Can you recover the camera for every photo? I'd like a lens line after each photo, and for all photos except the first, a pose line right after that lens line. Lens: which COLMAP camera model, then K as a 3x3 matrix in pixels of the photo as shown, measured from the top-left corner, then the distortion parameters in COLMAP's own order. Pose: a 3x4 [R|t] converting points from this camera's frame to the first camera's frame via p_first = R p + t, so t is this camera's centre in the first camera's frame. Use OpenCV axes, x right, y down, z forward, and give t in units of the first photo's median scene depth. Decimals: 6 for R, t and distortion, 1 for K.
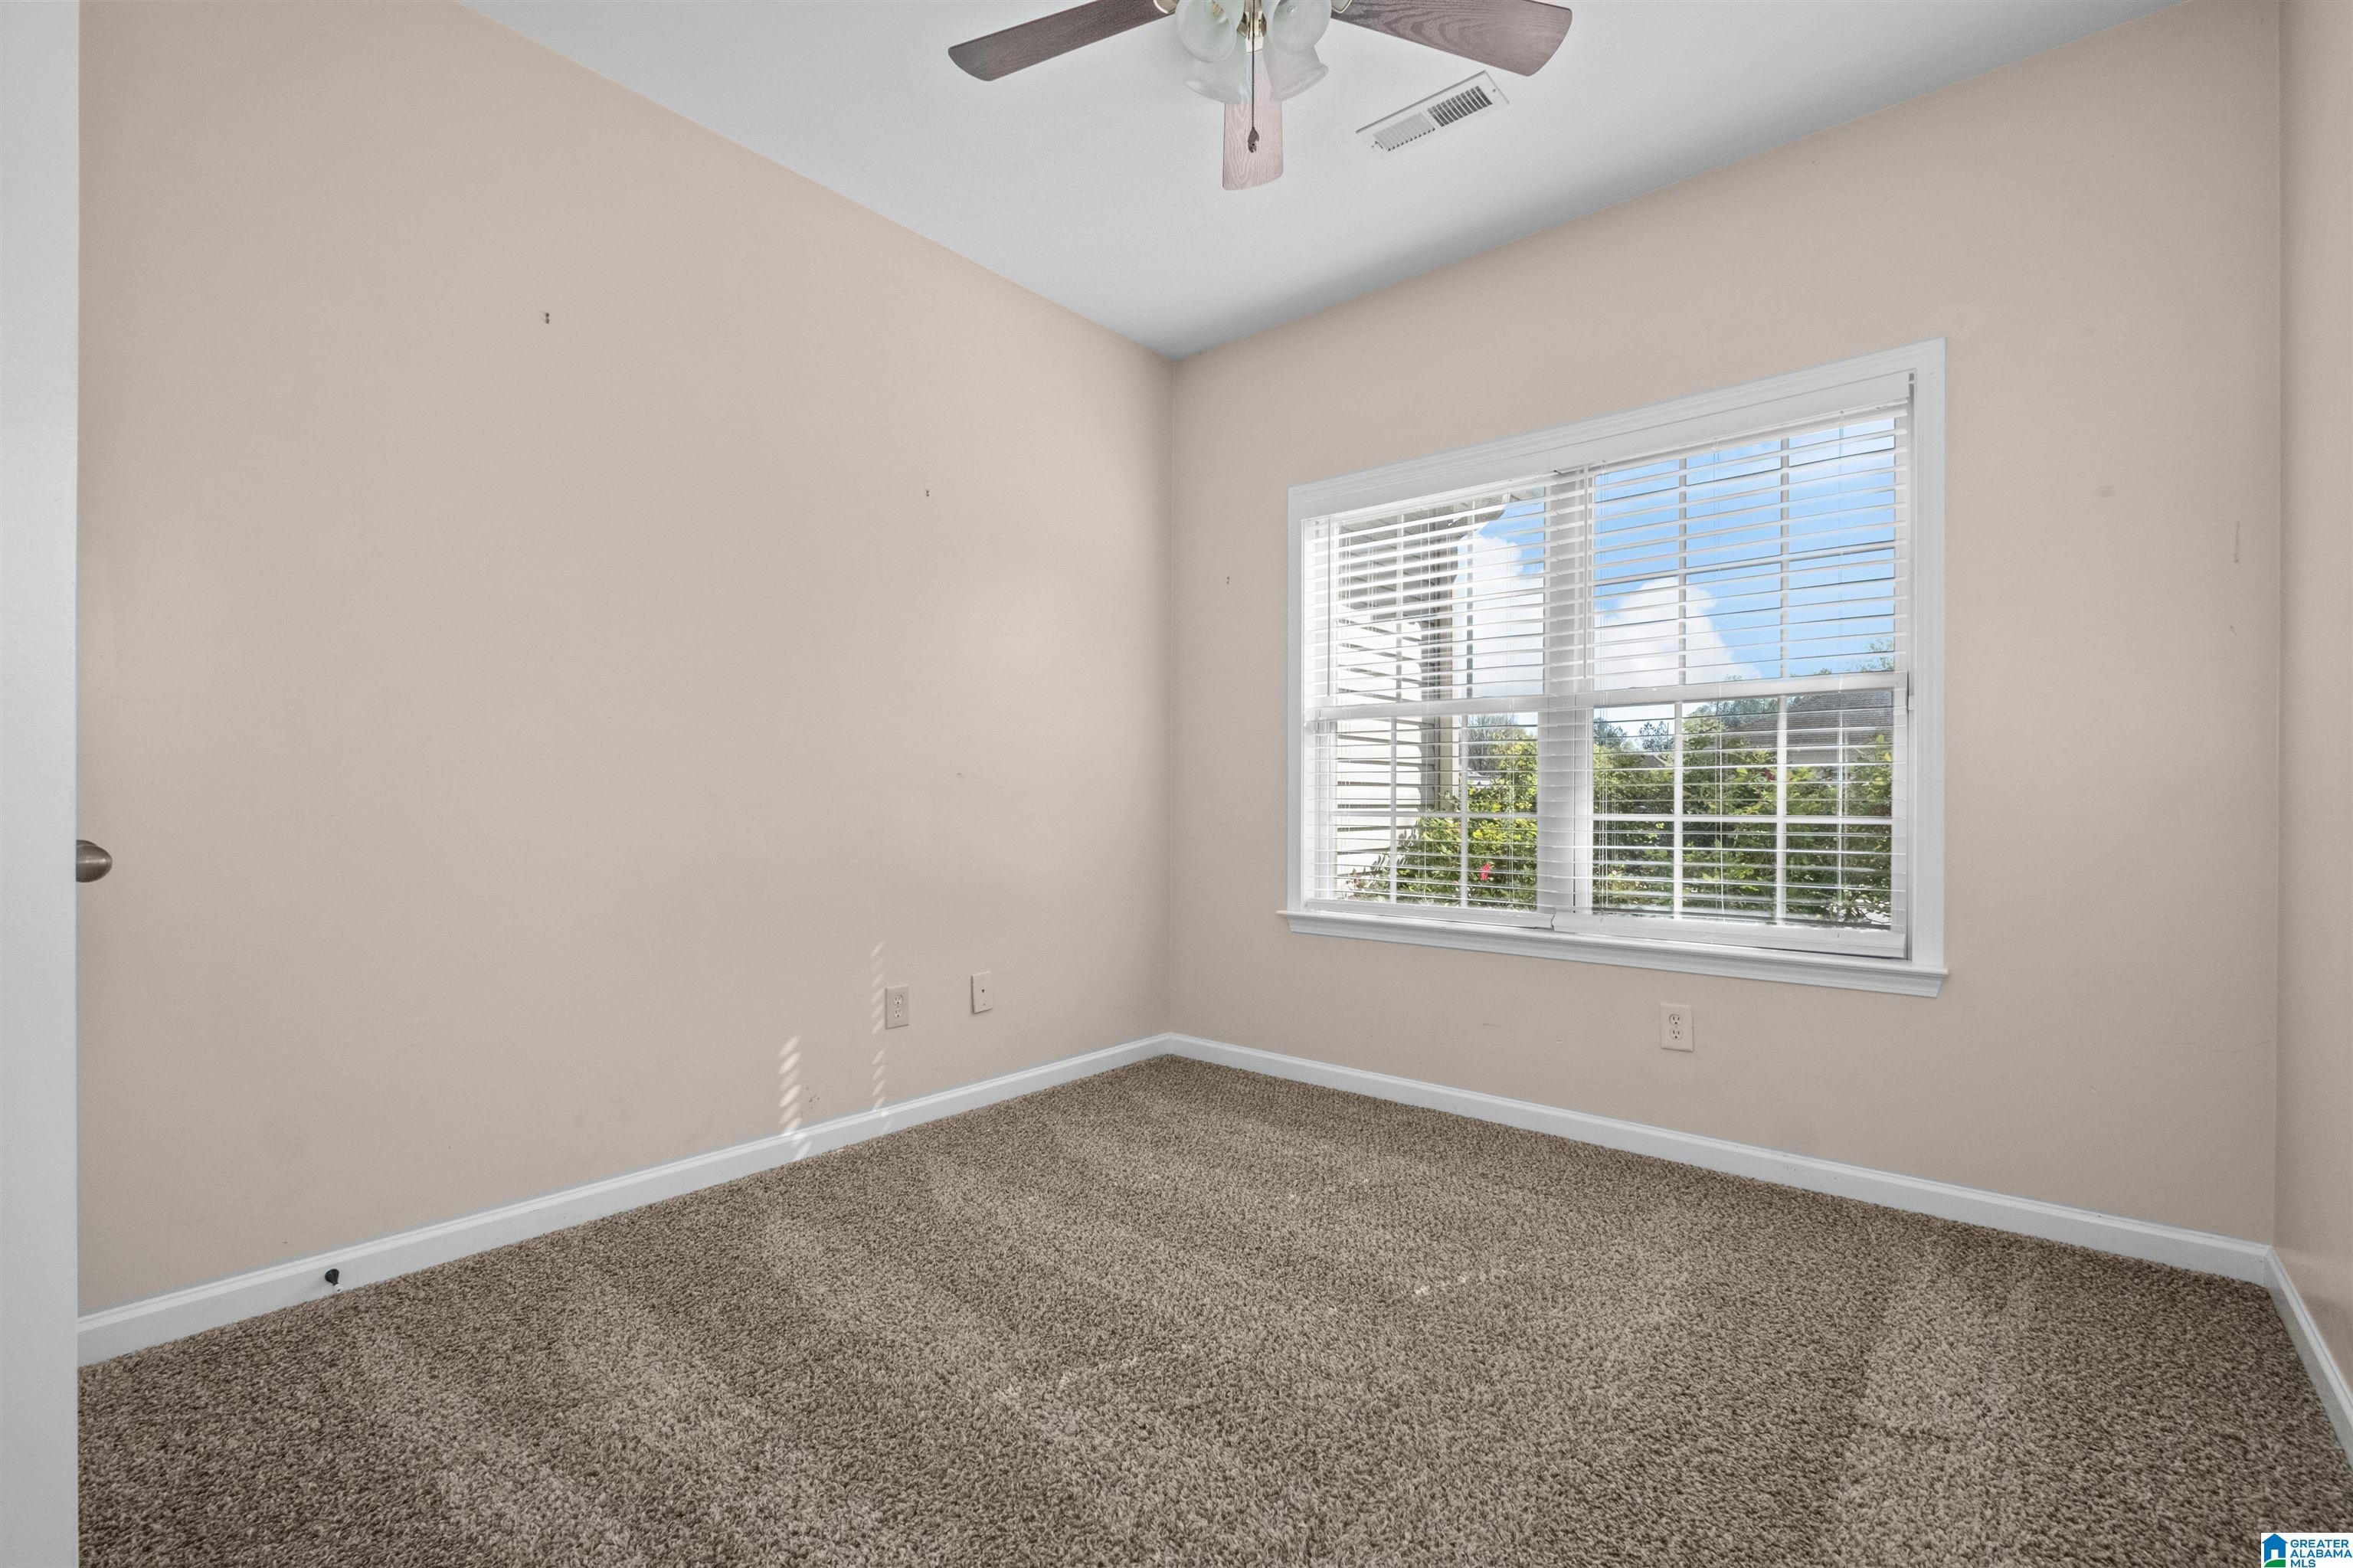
lens RADIAL K [[1057.2, 0, 1174.6], [0, 1057.2, 818.3], [0, 0, 1]] dist [0.000487, 0.000015]
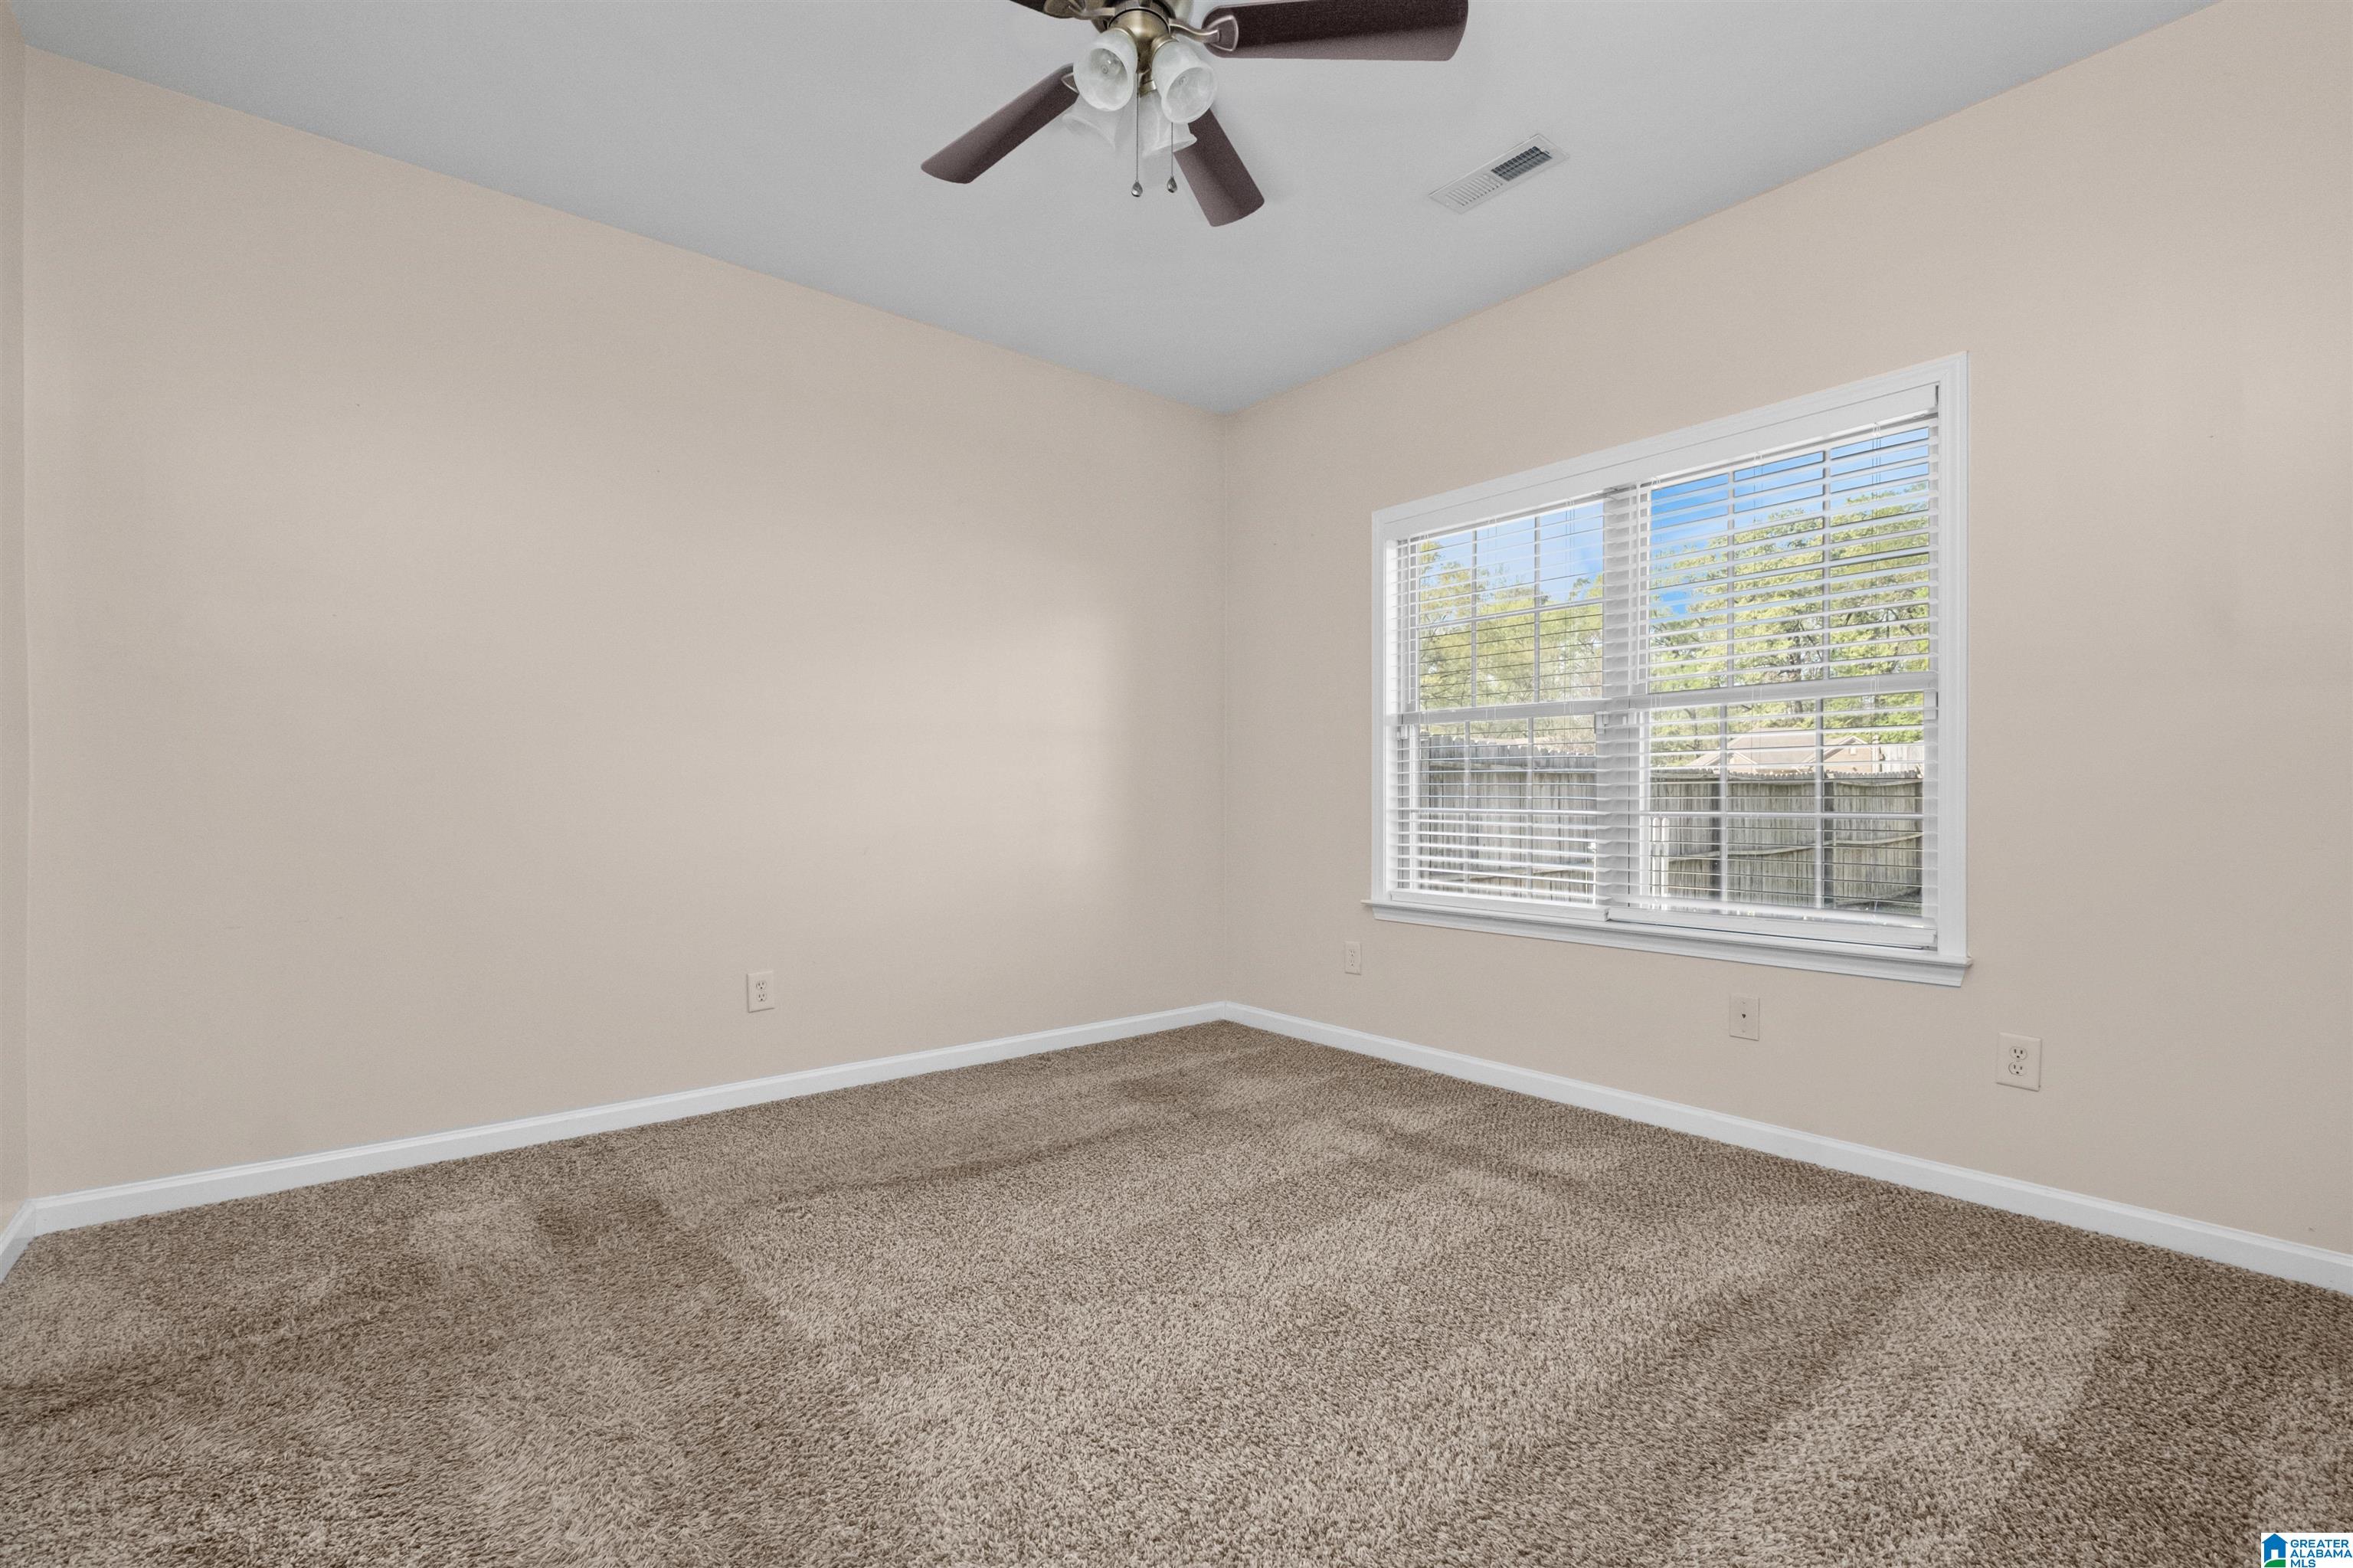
lens RADIAL K [[1026.8, 0, 1178.0], [0, 1026.8, 787.9], [0, 0, 1]] dist [-0.004897, -0.000197]
pose [[0.986401, -0.005403, -0.164268, 0.126206], [0.000938, 0.999628, -0.027248, 0.002084], [0.164354, 0.026723, 0.986039, -0.107213]]
